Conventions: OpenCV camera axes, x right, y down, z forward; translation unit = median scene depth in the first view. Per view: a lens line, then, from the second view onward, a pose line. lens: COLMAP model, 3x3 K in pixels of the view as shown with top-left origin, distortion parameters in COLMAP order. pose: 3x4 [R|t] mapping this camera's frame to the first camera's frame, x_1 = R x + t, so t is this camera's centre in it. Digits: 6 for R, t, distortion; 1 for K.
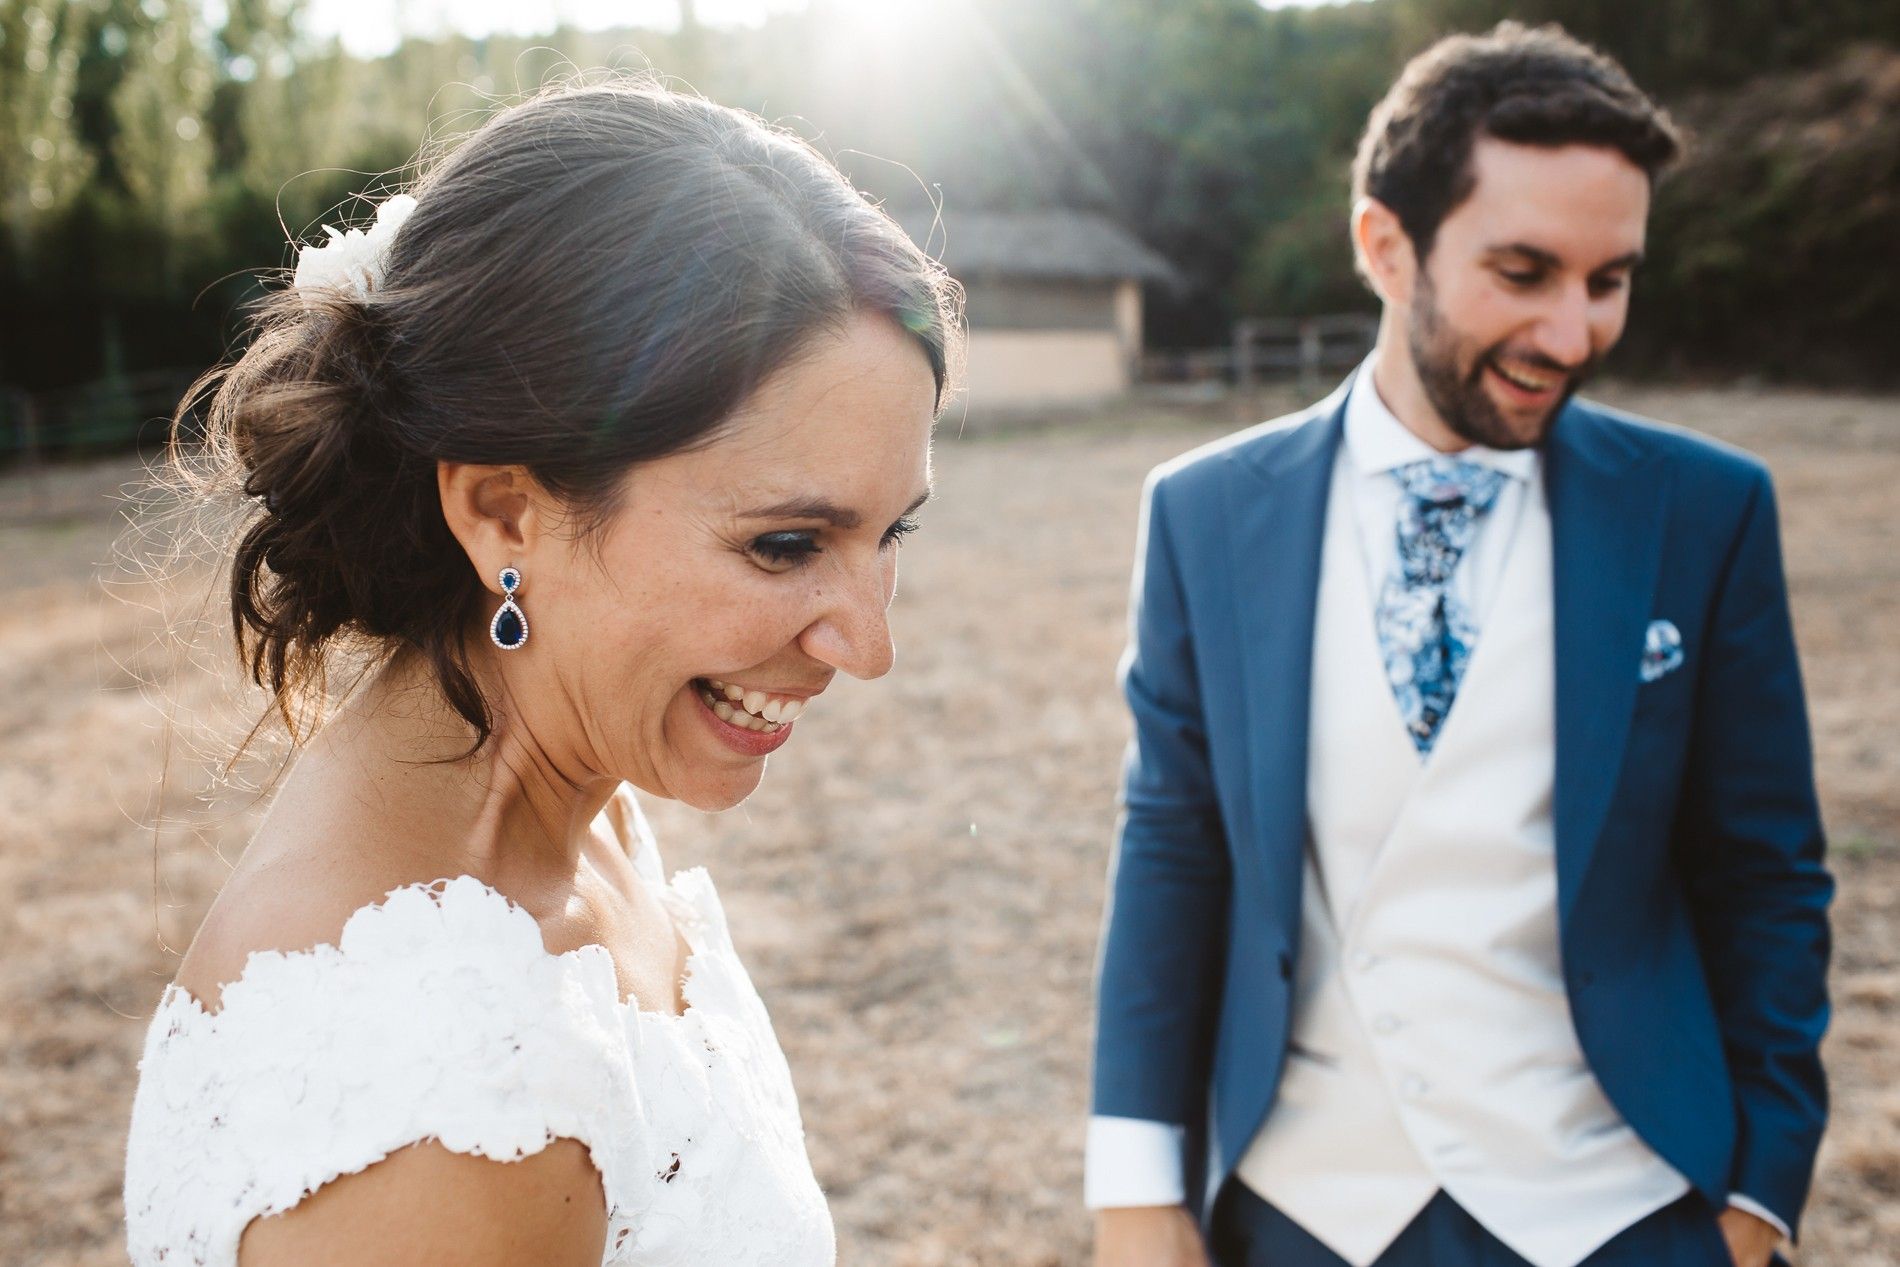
lens RADIAL K [[2000.2, 0, 950.0], [0, 2000.2, 633.5], [0, 0, 1]] dist [-0.007498, -0.006612]
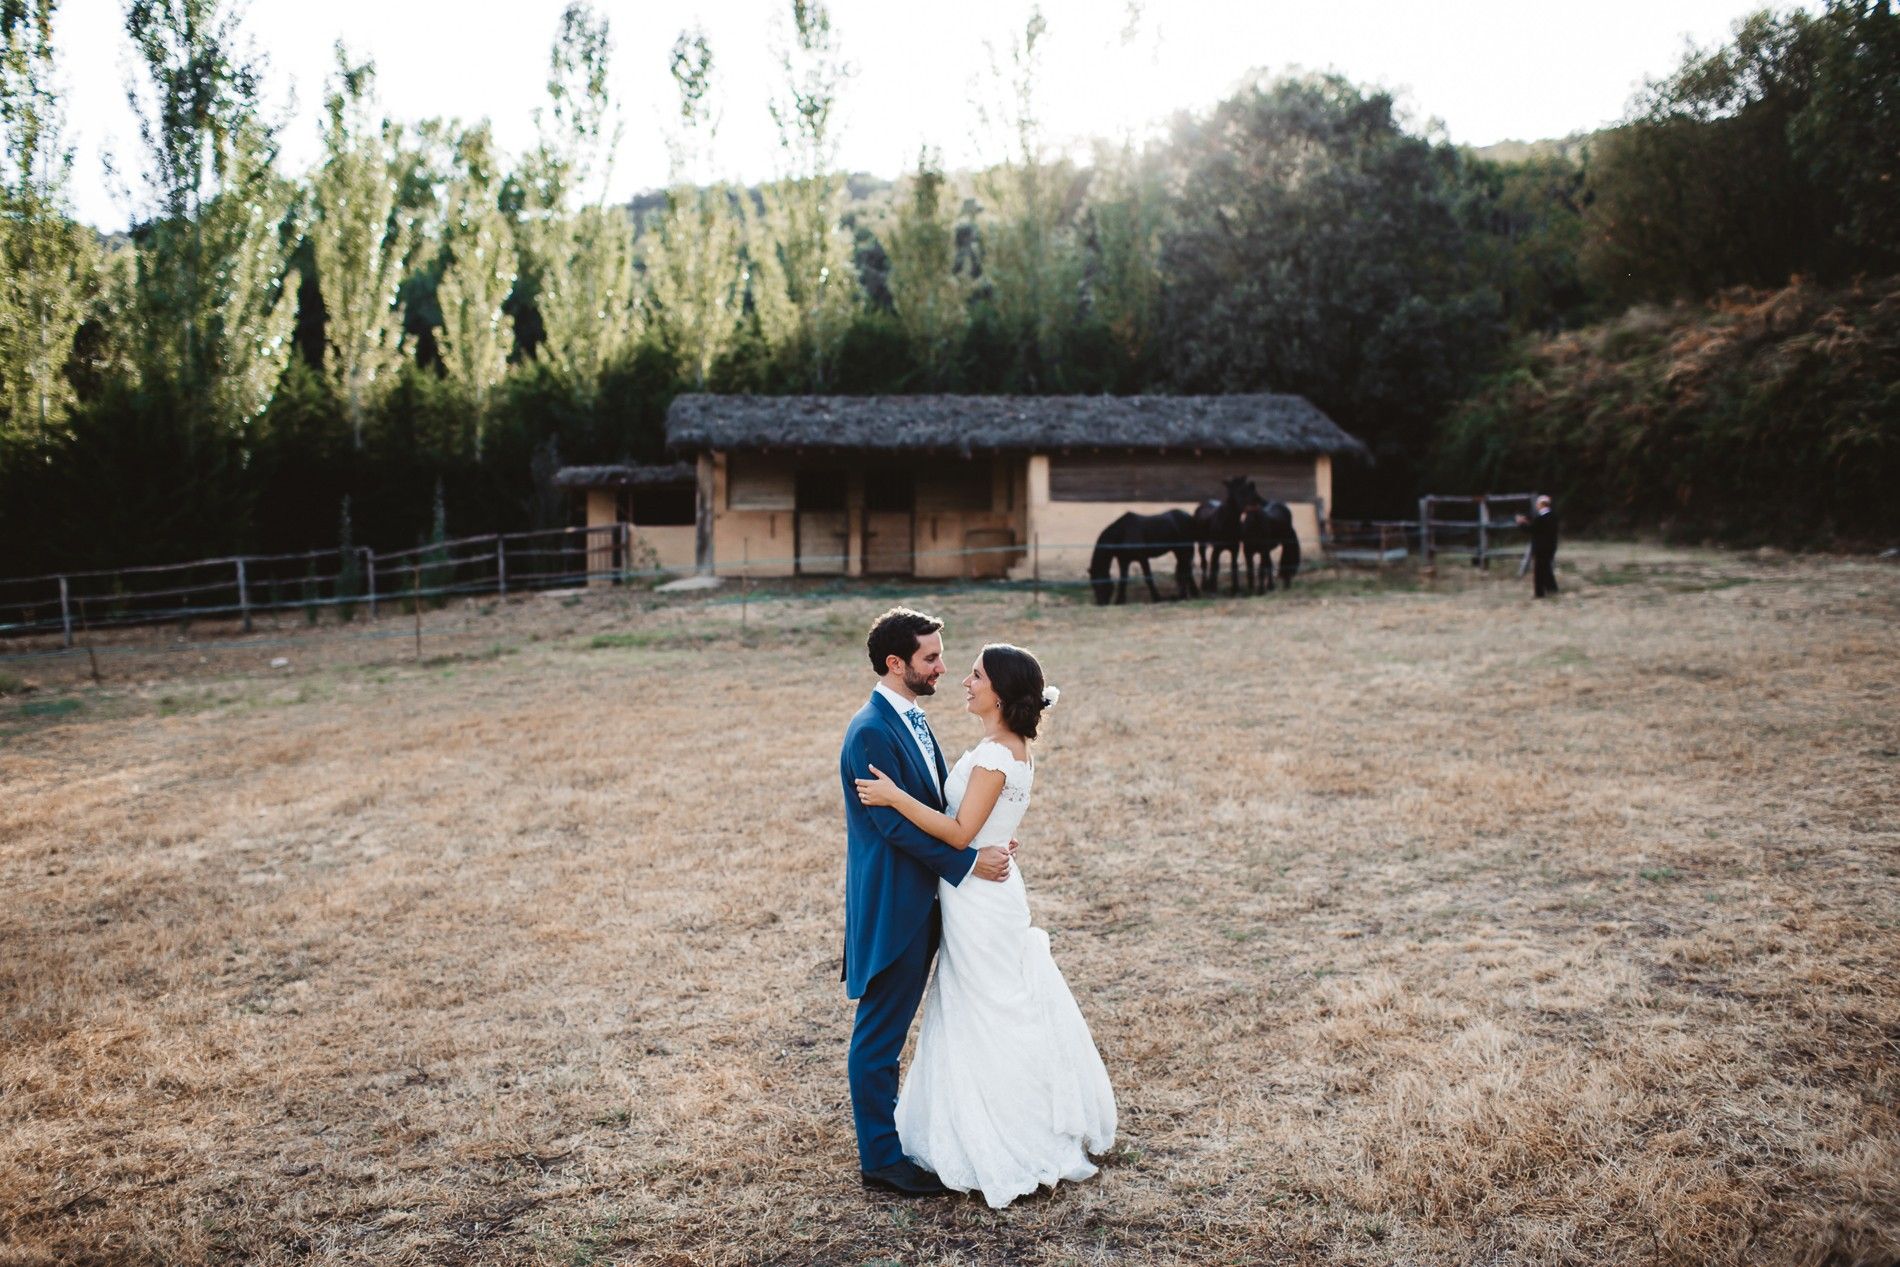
lens RADIAL K [[2000.2, 0, 950.0], [0, 2000.2, 633.5], [0, 0, 1]] dist [-0.007498, -0.006612]
pose [[0.994325, 0.004376, -0.106293, 0.009561], [-0.011682, 0.997603, -0.068207, 0.019178], [0.105739, 0.069062, 0.991993, -0.756954]]
